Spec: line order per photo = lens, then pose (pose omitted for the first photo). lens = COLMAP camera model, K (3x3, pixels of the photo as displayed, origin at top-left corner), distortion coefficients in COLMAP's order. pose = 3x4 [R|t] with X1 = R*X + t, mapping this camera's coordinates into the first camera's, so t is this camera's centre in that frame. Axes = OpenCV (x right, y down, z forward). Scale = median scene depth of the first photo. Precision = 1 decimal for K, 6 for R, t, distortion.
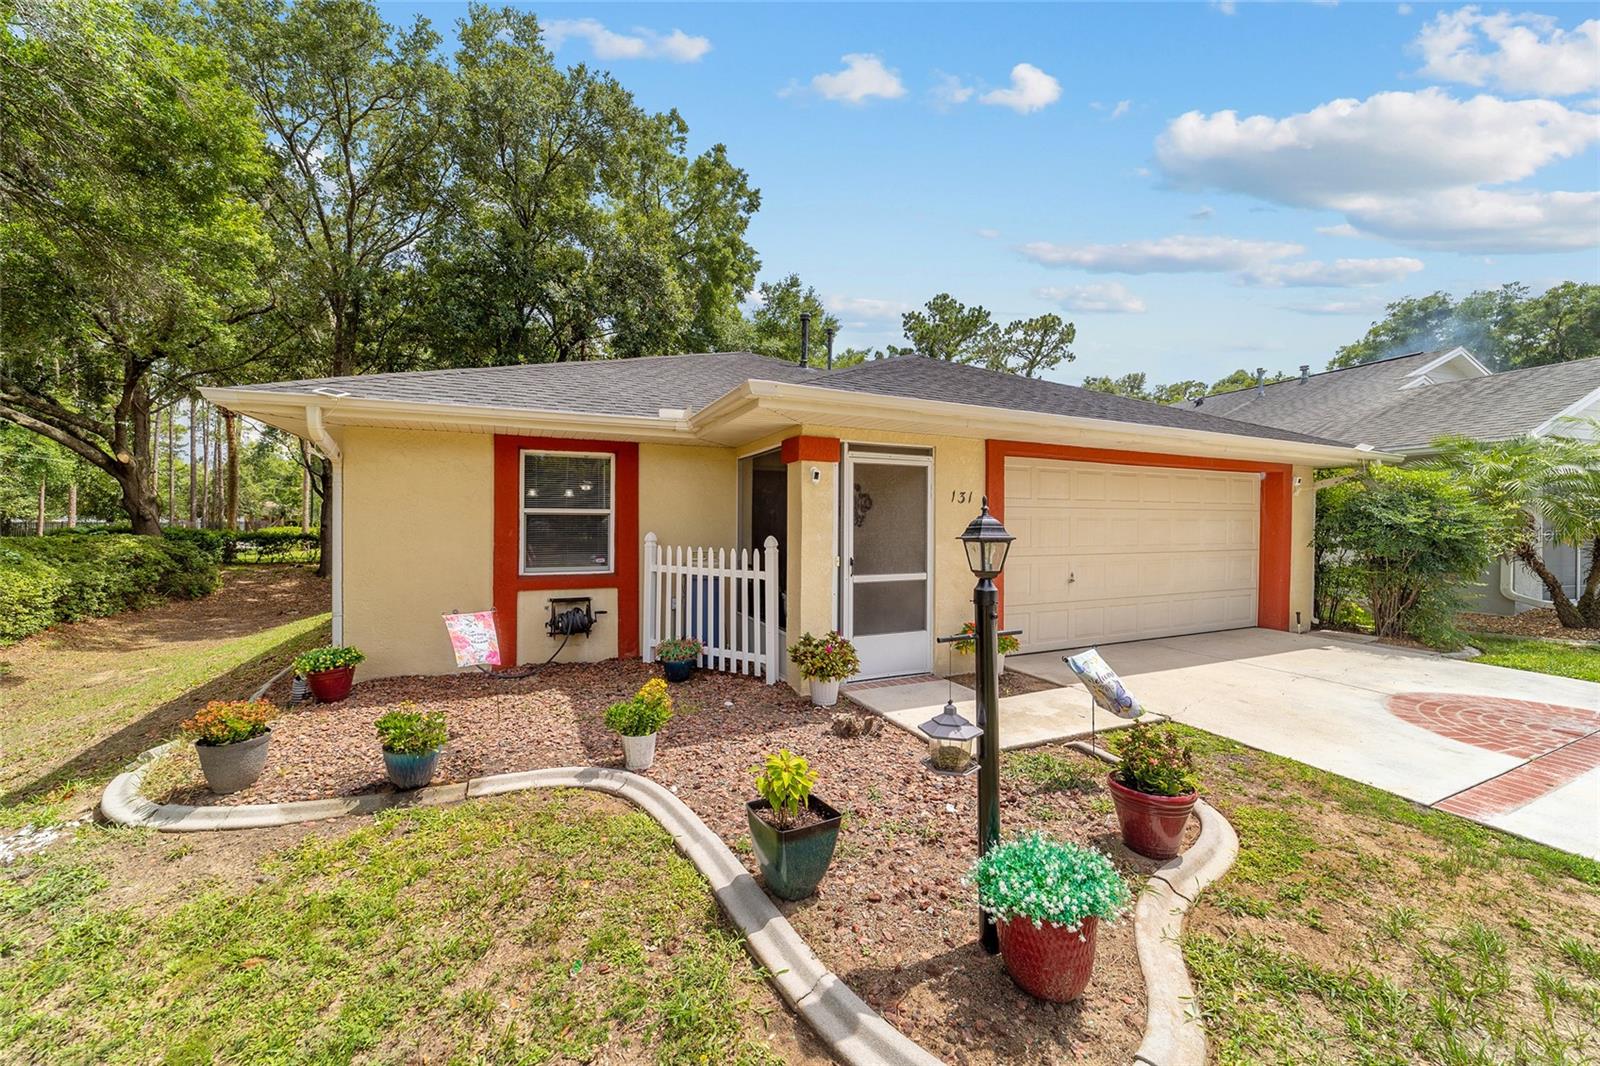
lens RADIAL K [[612.5, 0, 796.2], [0, 612.5, 524.6], [0, 0, 1]] dist [-0.016740, 0.007698]
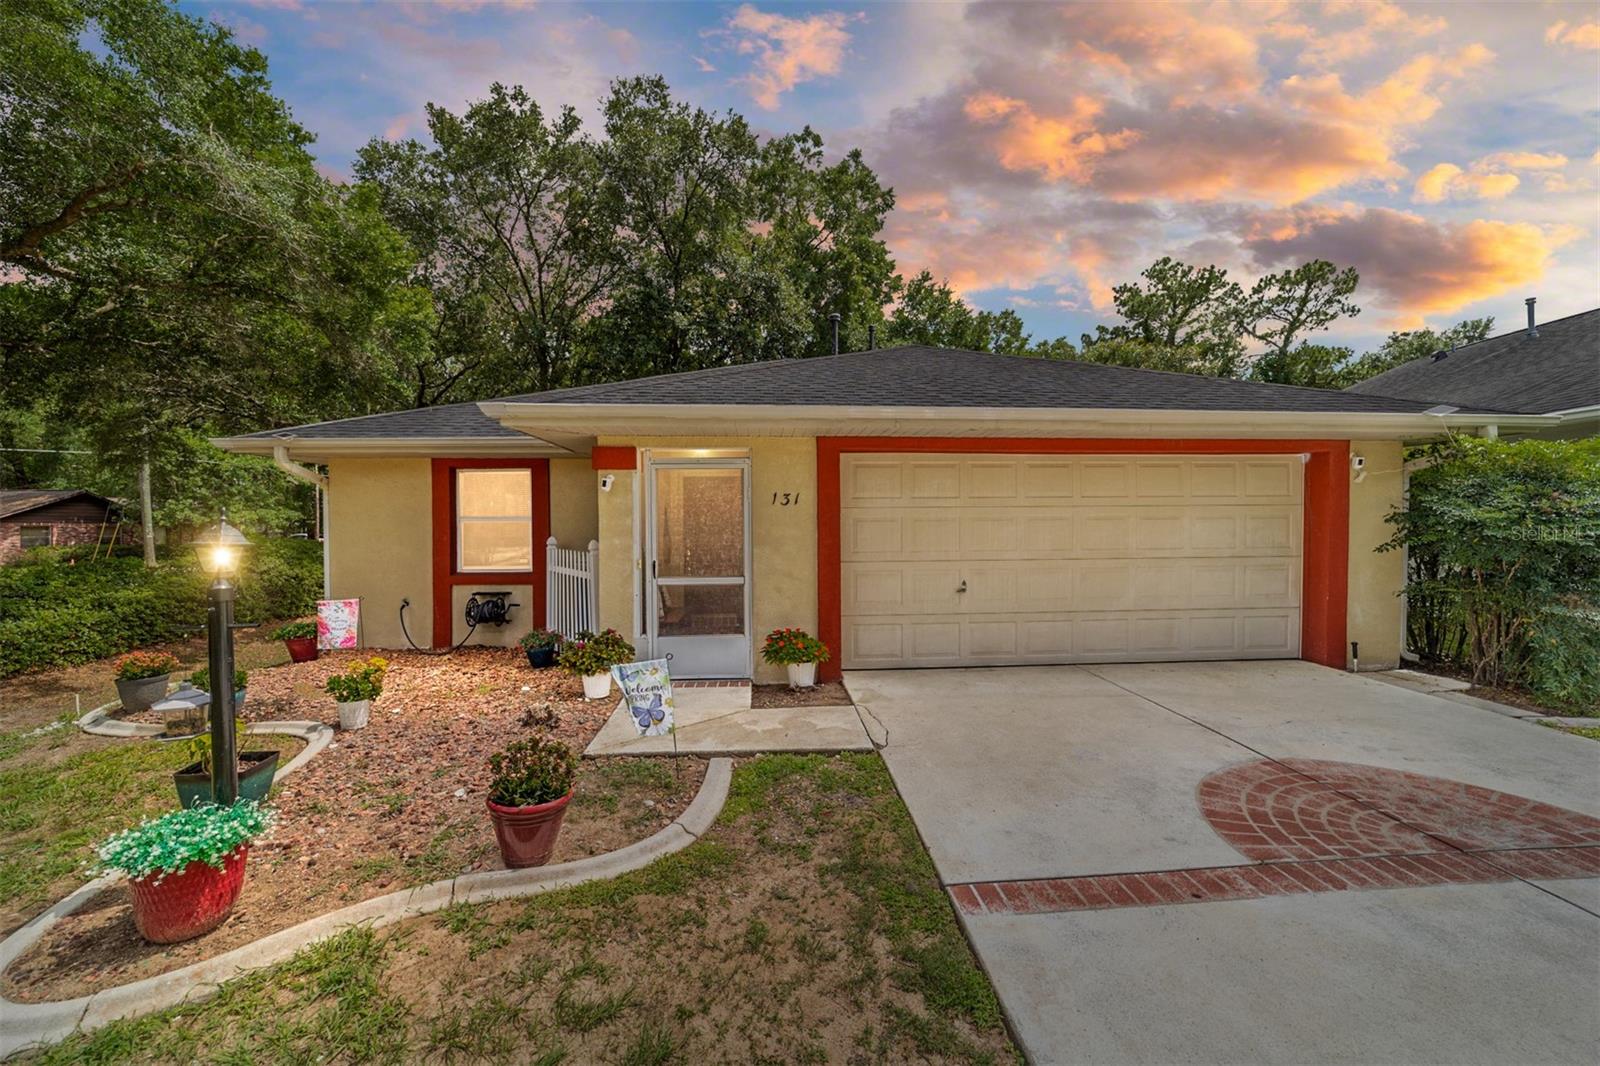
lens RADIAL K [[609.0, 0, 800.0], [0, 609.0, 533.0], [0, 0, 1]] dist [-0.016105, 0.007556]
pose [[0.933526, -0.005787, -0.358463, 0.214704], [0.009287, 0.999925, 0.008044, 0.000242], [0.358390, -0.010838, 0.933509, 0.038985]]
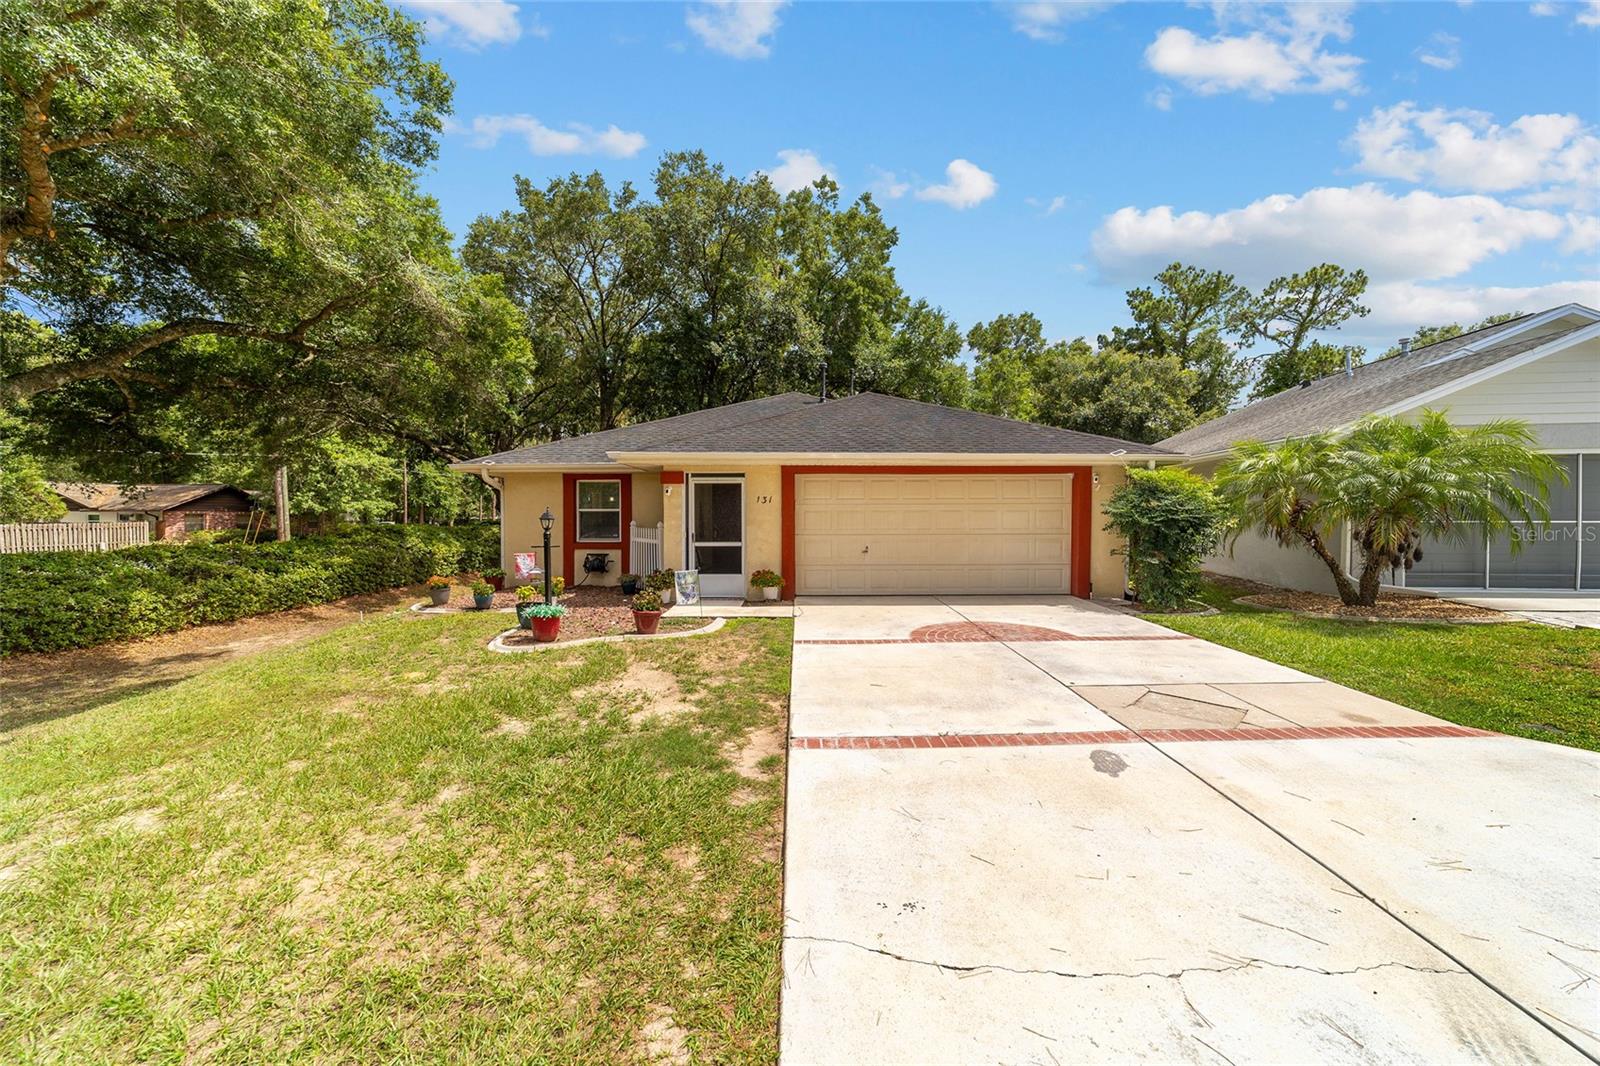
lens RADIAL K [[609.0, 0, 800.0], [0, 609.0, 533.0], [0, 0, 1]] dist [-0.016105, 0.007556]
pose [[0.908813, 0.005318, -0.417169, 0.370442], [0.003940, 0.999765, 0.021328, 0.004539], [0.417184, -0.021027, 0.908579, -0.185565]]
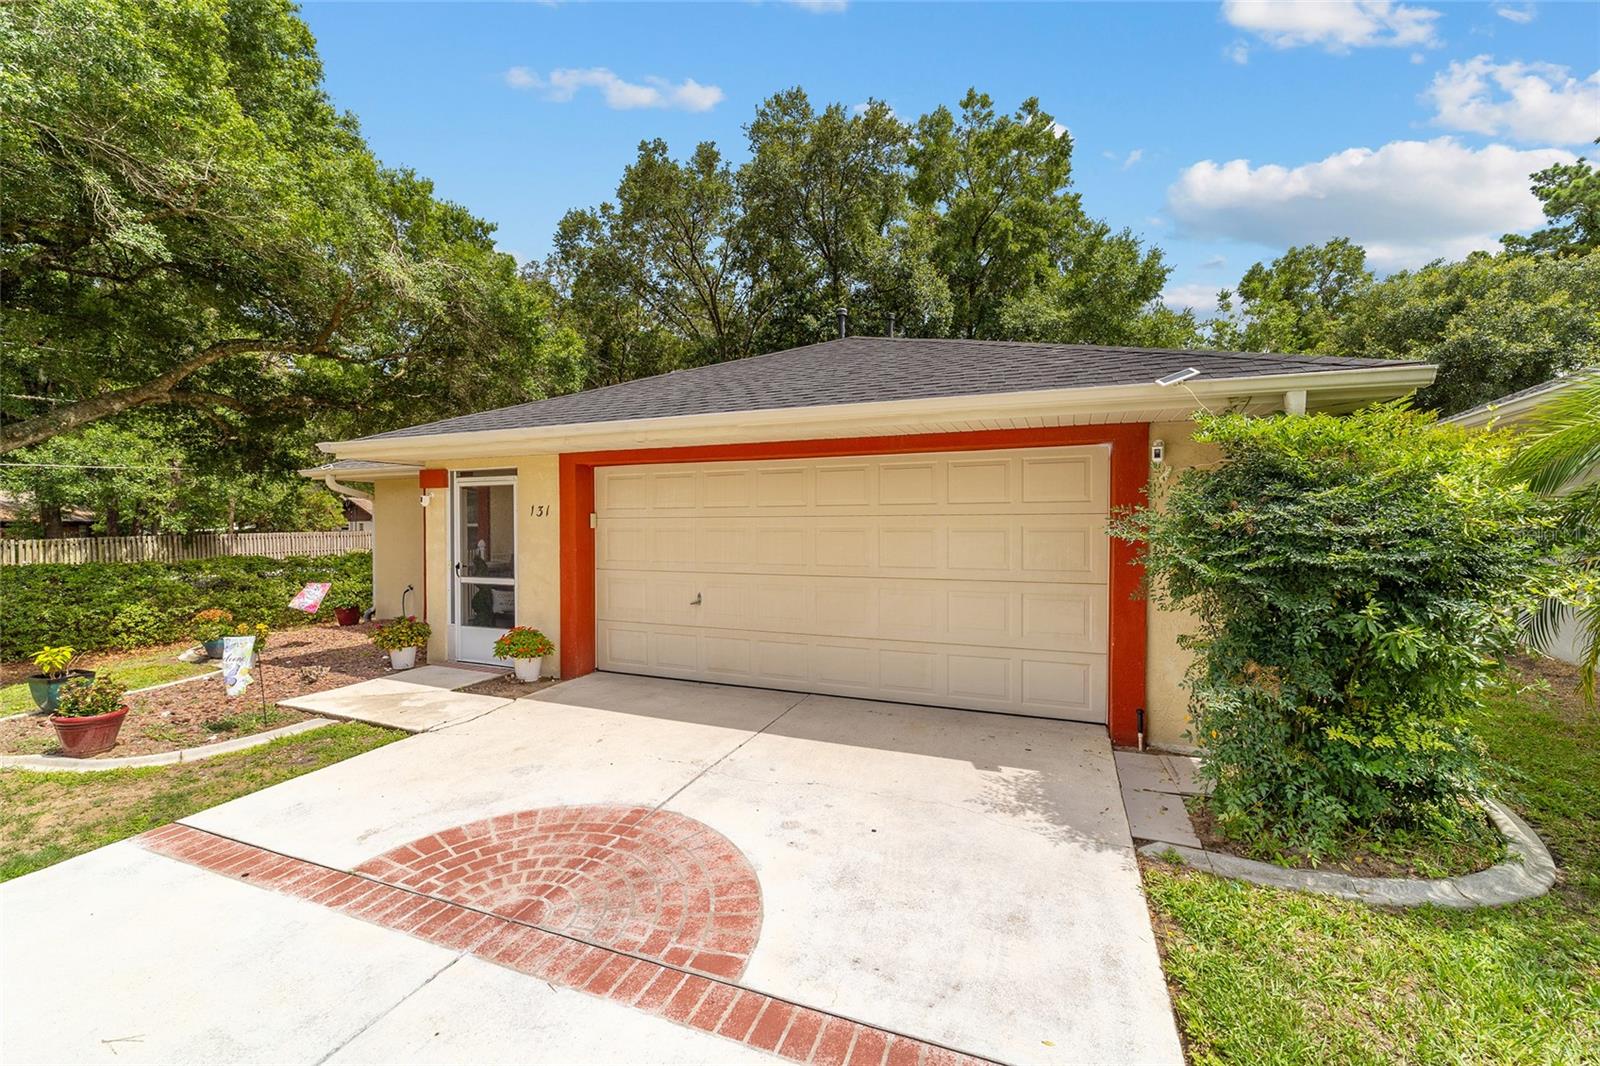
lens RADIAL K [[632.5, 0, 800.0], [0, 632.5, 533.0], [0, 0, 1]] dist [-0.017984, 0.008569]
pose [[0.682570, 0.004780, -0.730805, 0.469162], [0.001664, 0.999966, 0.008095, -0.004837], [0.730819, -0.006742, 0.682538, 0.196060]]
